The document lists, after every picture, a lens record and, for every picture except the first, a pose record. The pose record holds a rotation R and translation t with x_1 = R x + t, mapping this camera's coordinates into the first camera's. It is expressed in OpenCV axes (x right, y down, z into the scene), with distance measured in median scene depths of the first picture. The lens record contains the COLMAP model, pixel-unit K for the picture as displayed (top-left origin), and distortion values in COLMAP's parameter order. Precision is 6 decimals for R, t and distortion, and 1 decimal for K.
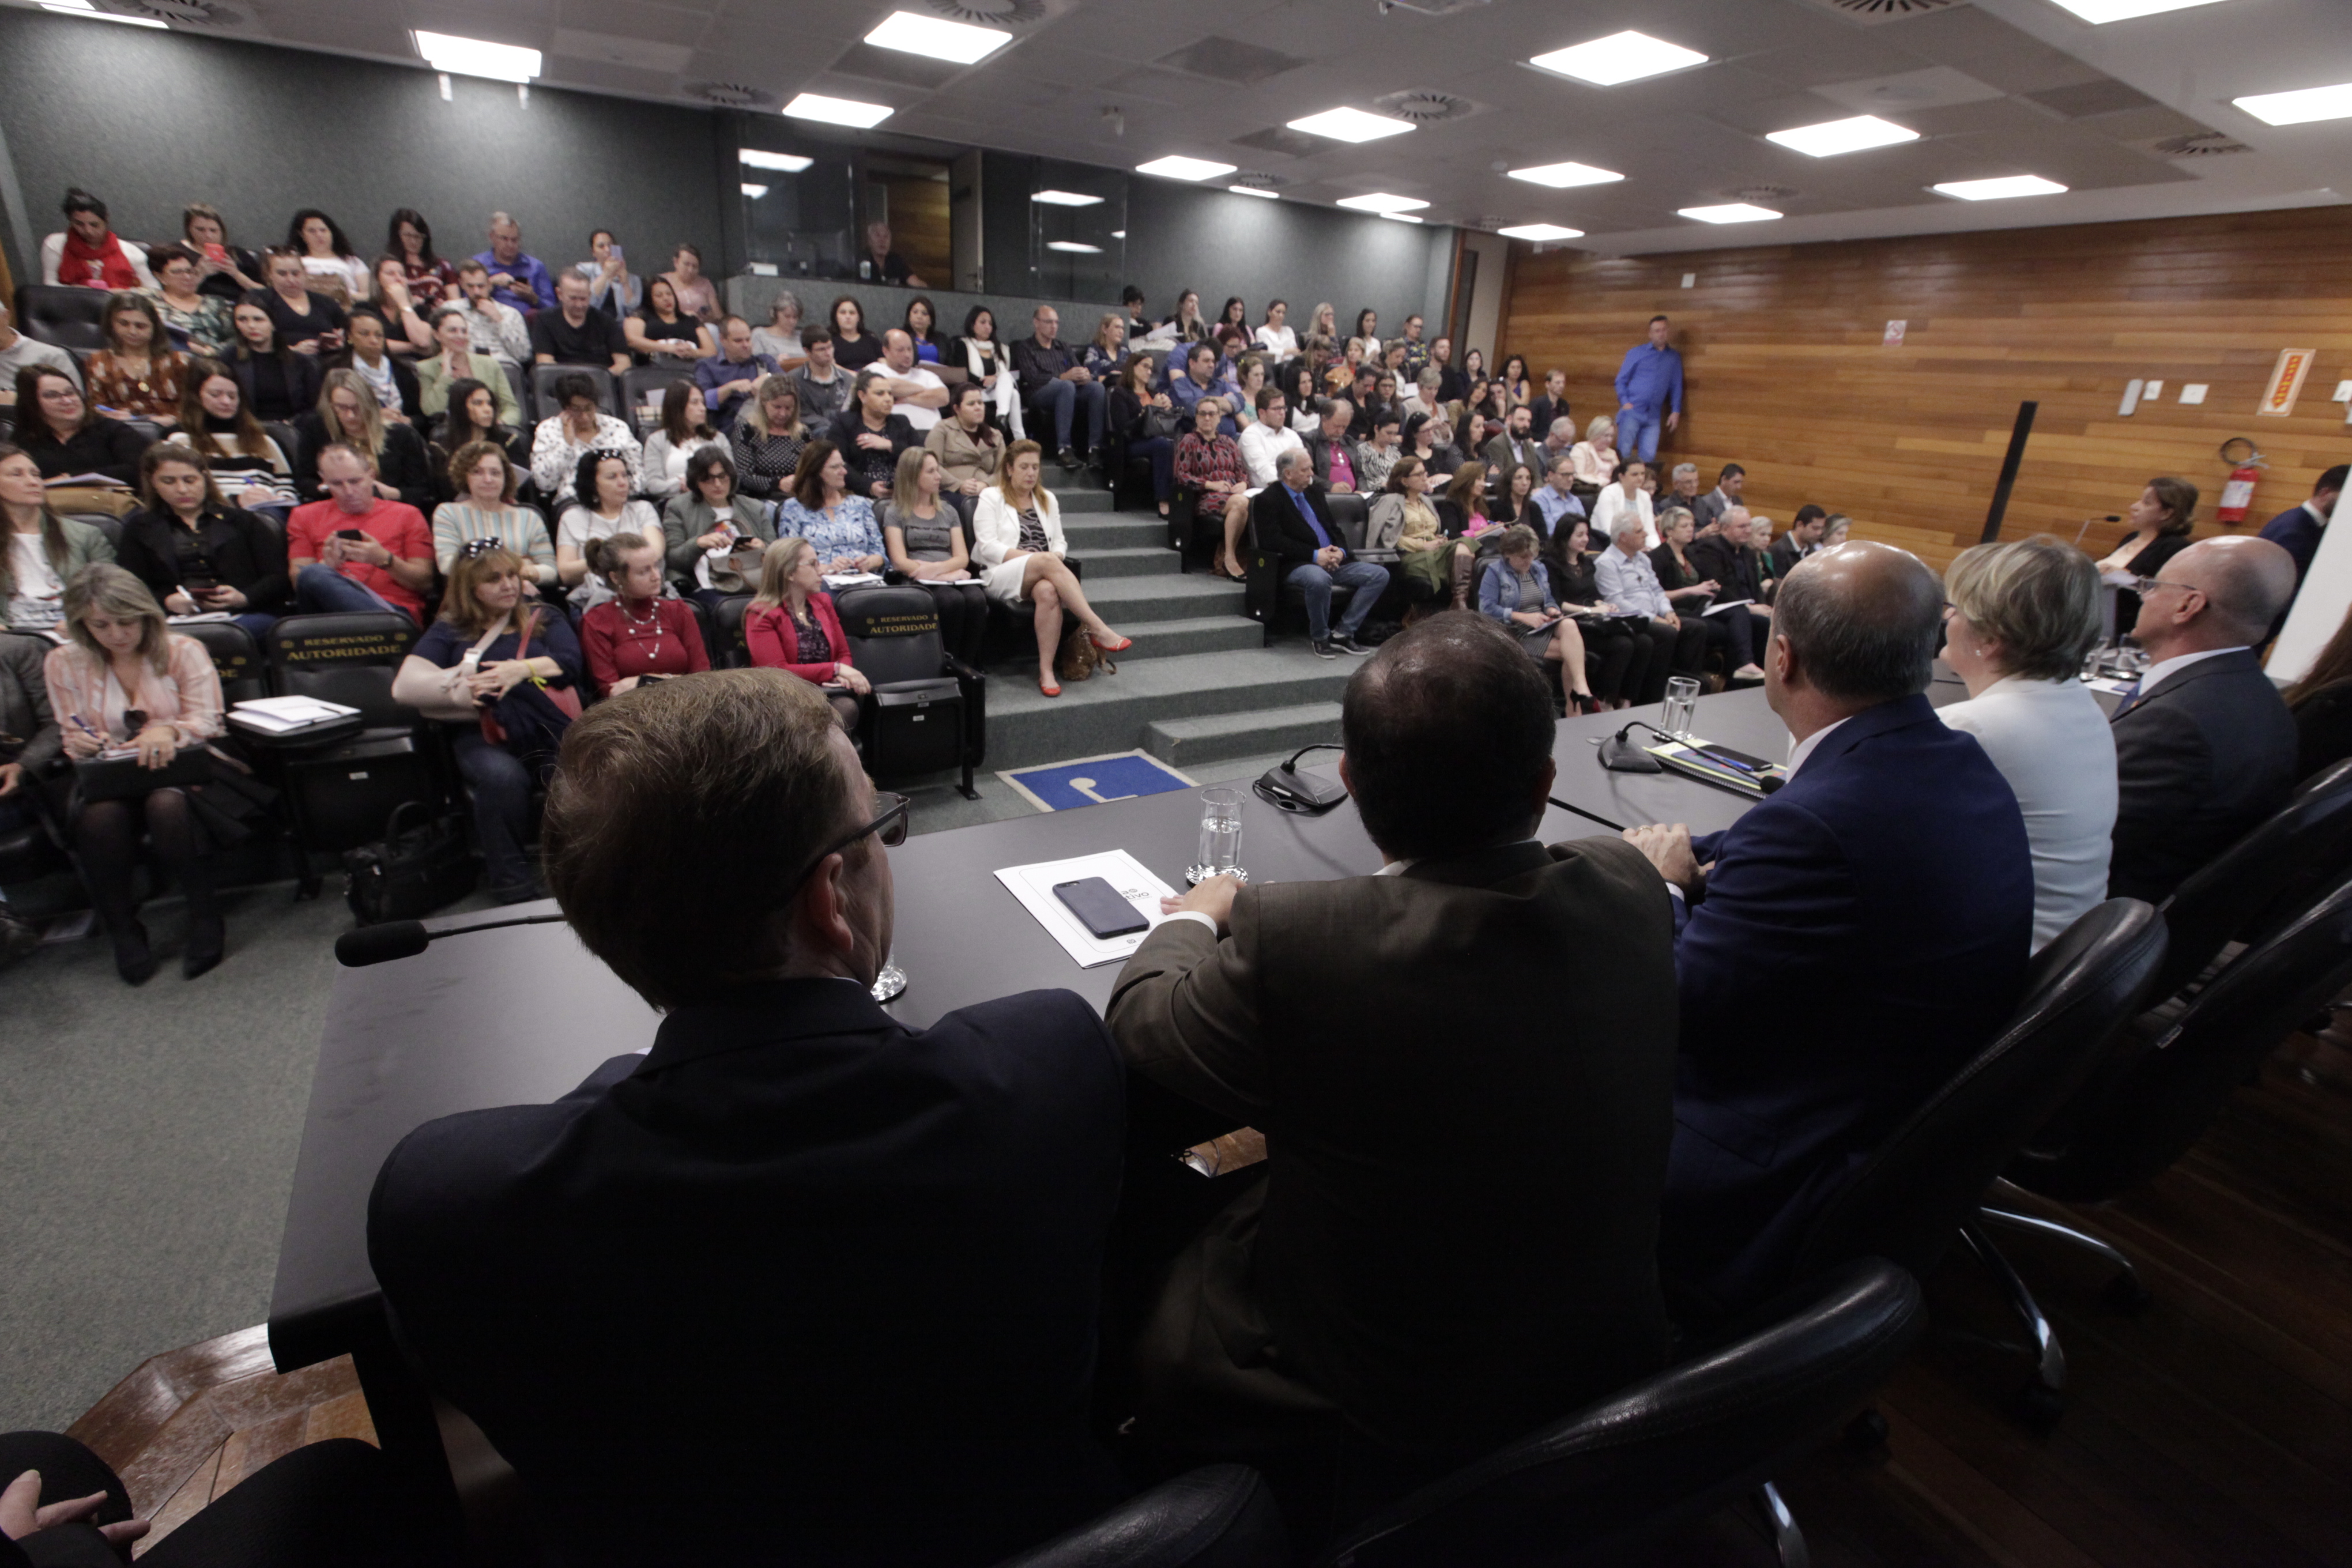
lens RADIAL K [[1062.9, 0, 1197.6], [0, 1062.9, 791.6], [0, 0, 1]] dist [-0.033450, 0.009167]
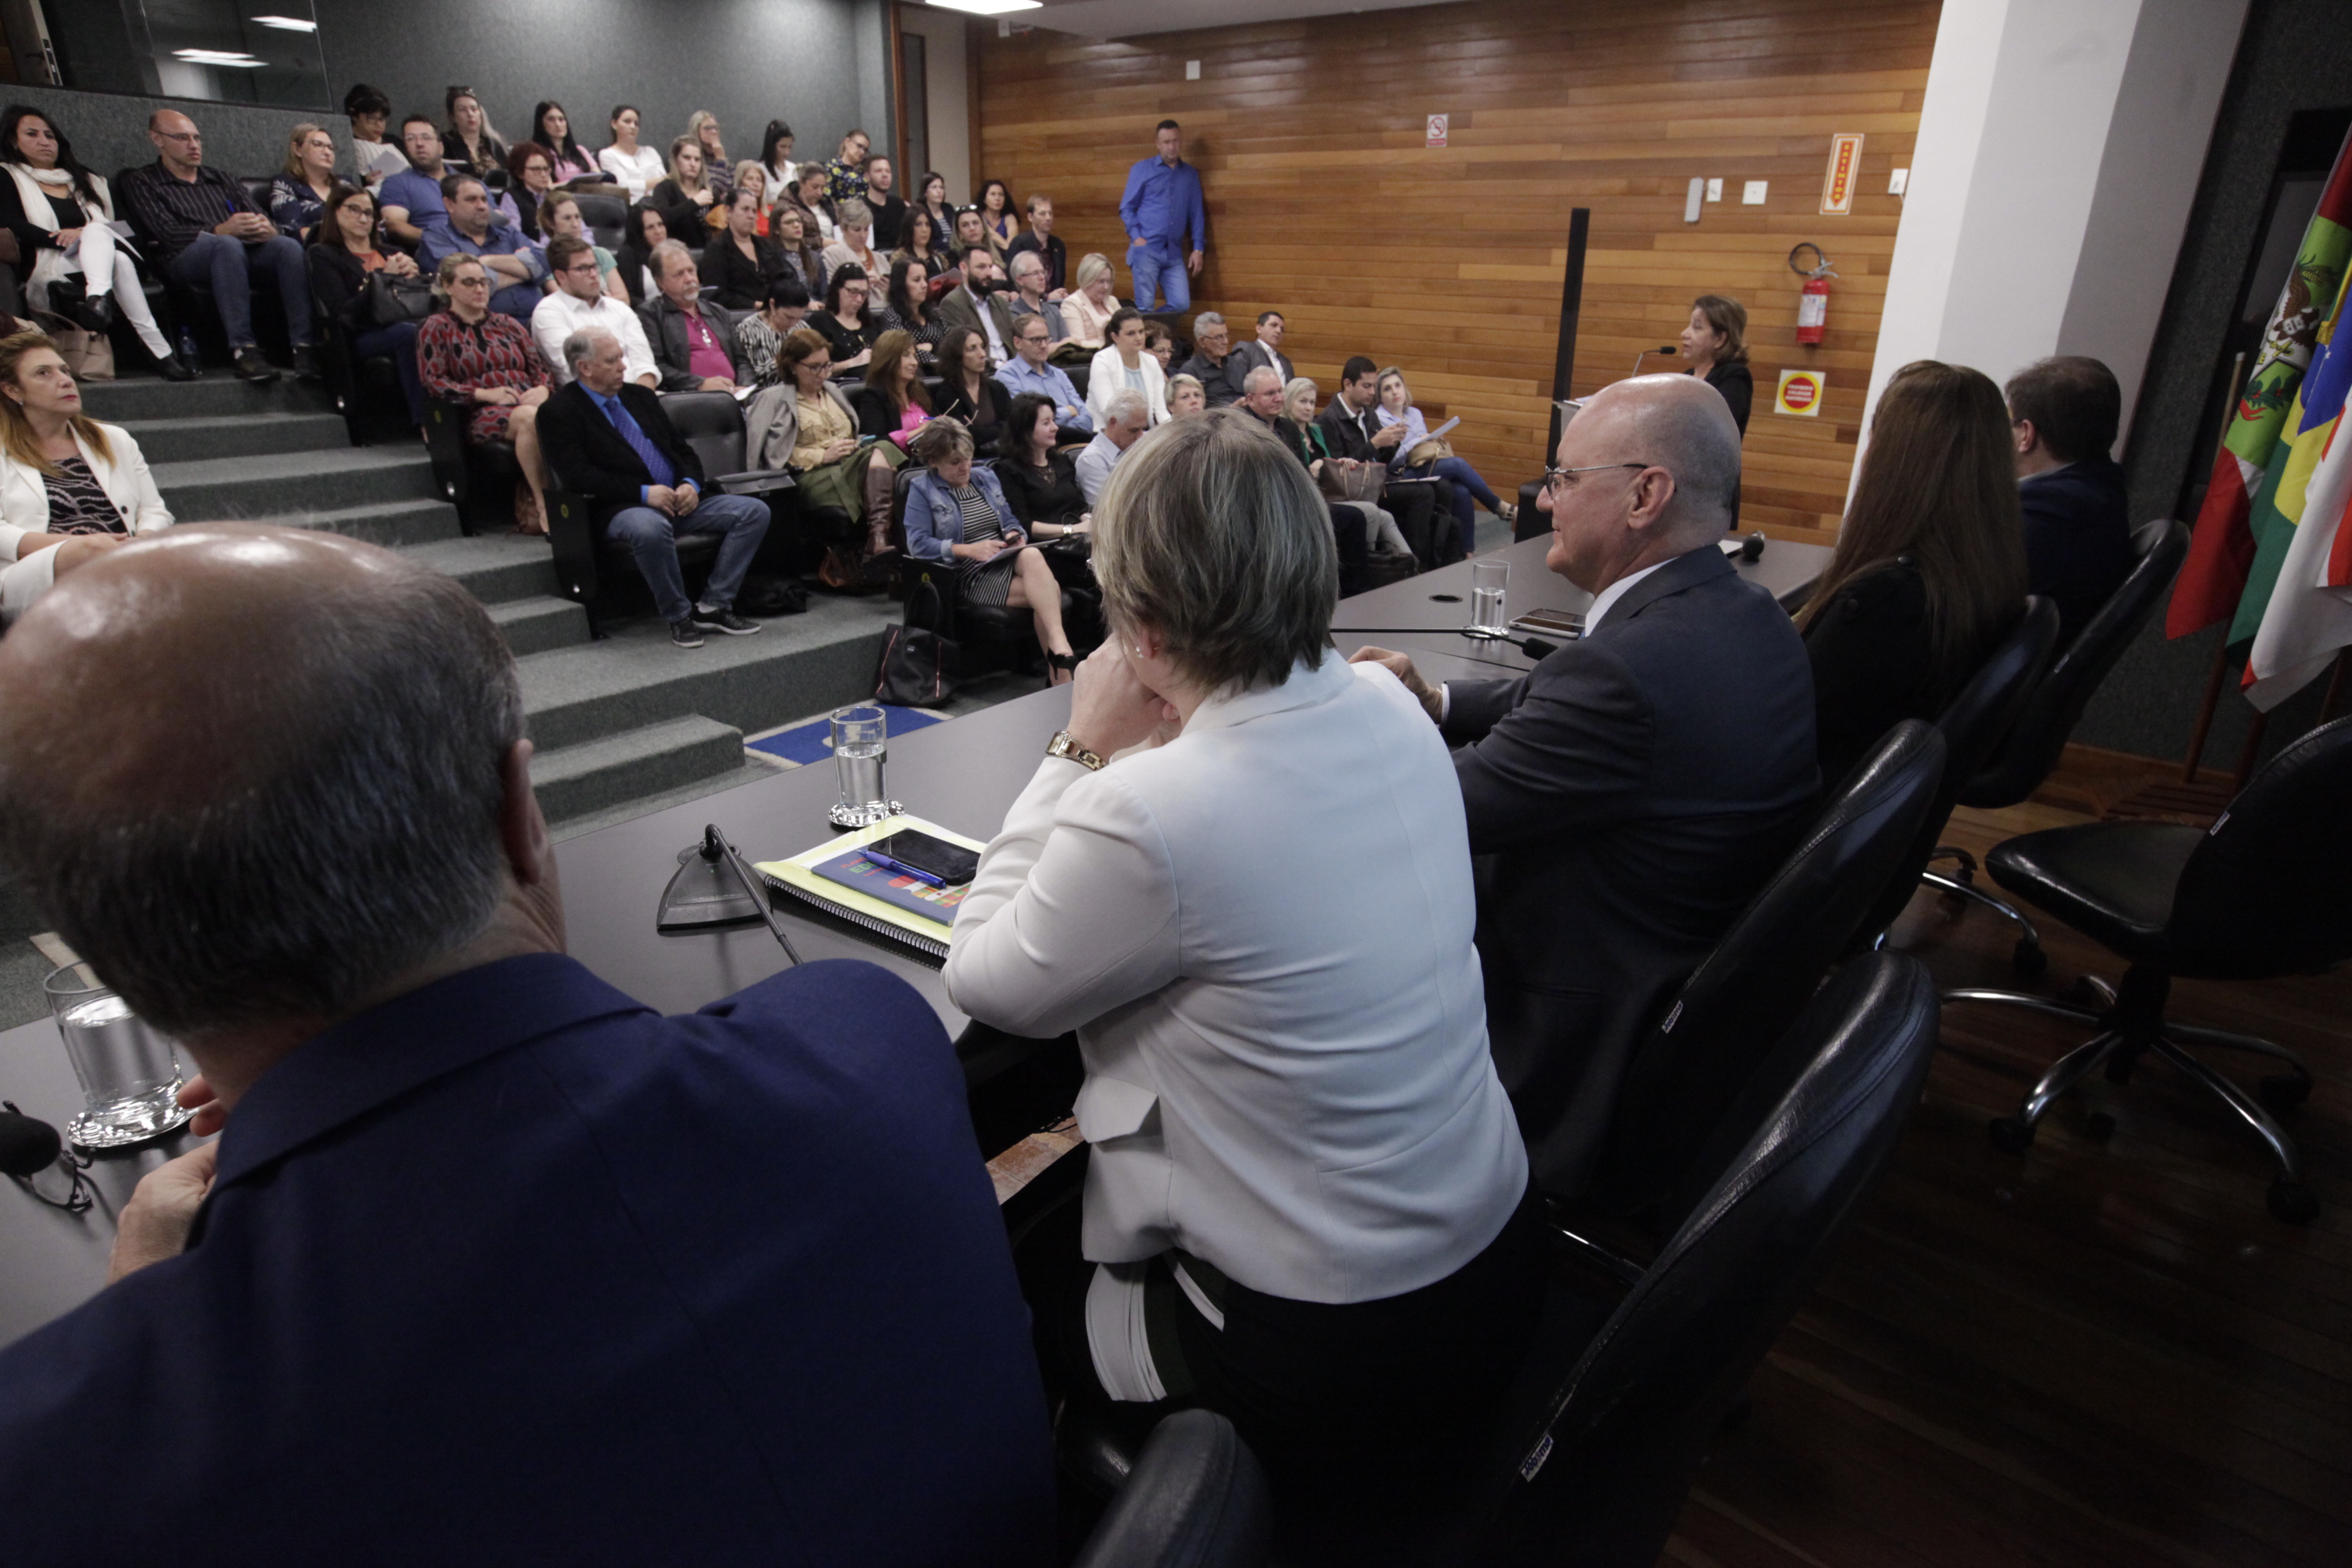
lens RADIAL K [[1353.3, 0, 1192.9], [0, 1353.3, 797.4], [0, 0, 1]] dist [-0.025804, 0.019019]
pose [[0.941780, -0.159480, 0.296001, 0.132557], [0.151094, 0.987195, 0.051150, -0.025418], [-0.300368, -0.003448, 0.953817, 0.098266]]
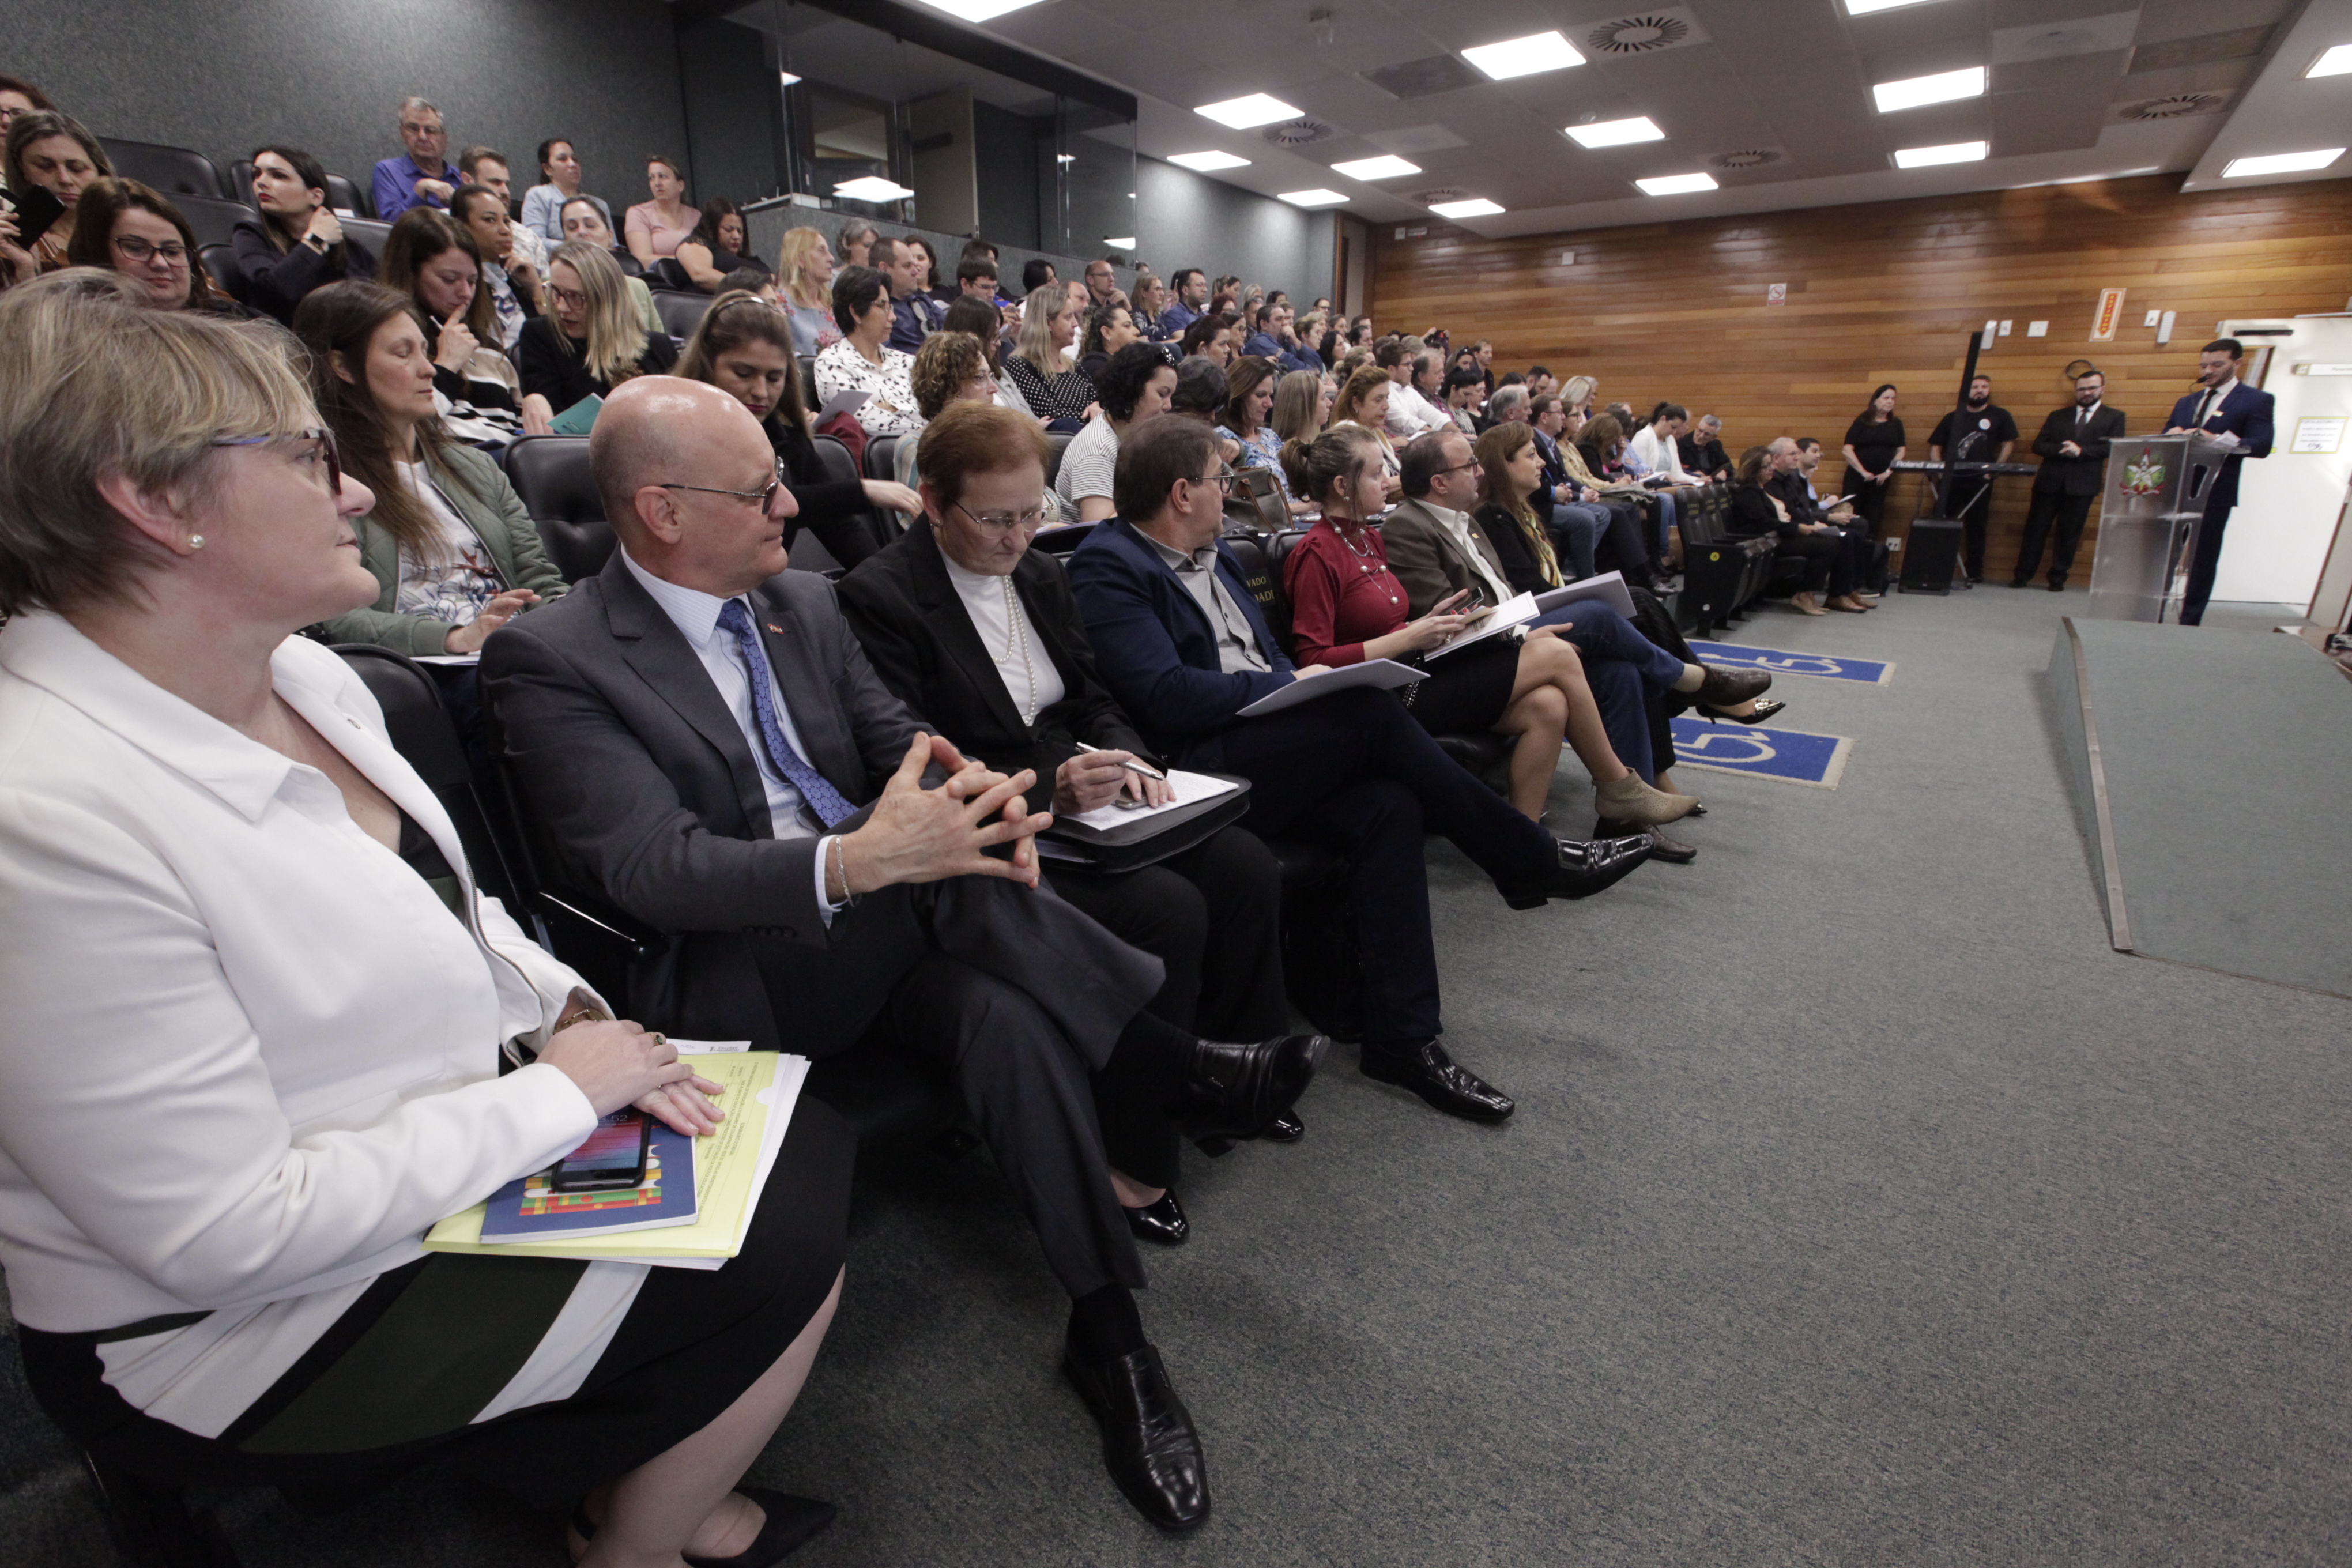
lens RADIAL K [[1062.9, 0, 1188.4], [0, 1062.9, 790.0], [0, 0, 1]] dist [-0.033450, 0.009167]
pose [[0.921660, -0.166745, 0.350341, -0.506754], [0.180217, 0.983609, -0.005956, -0.012836], [-0.343606, 0.068627, 0.936603, 0.210274]]
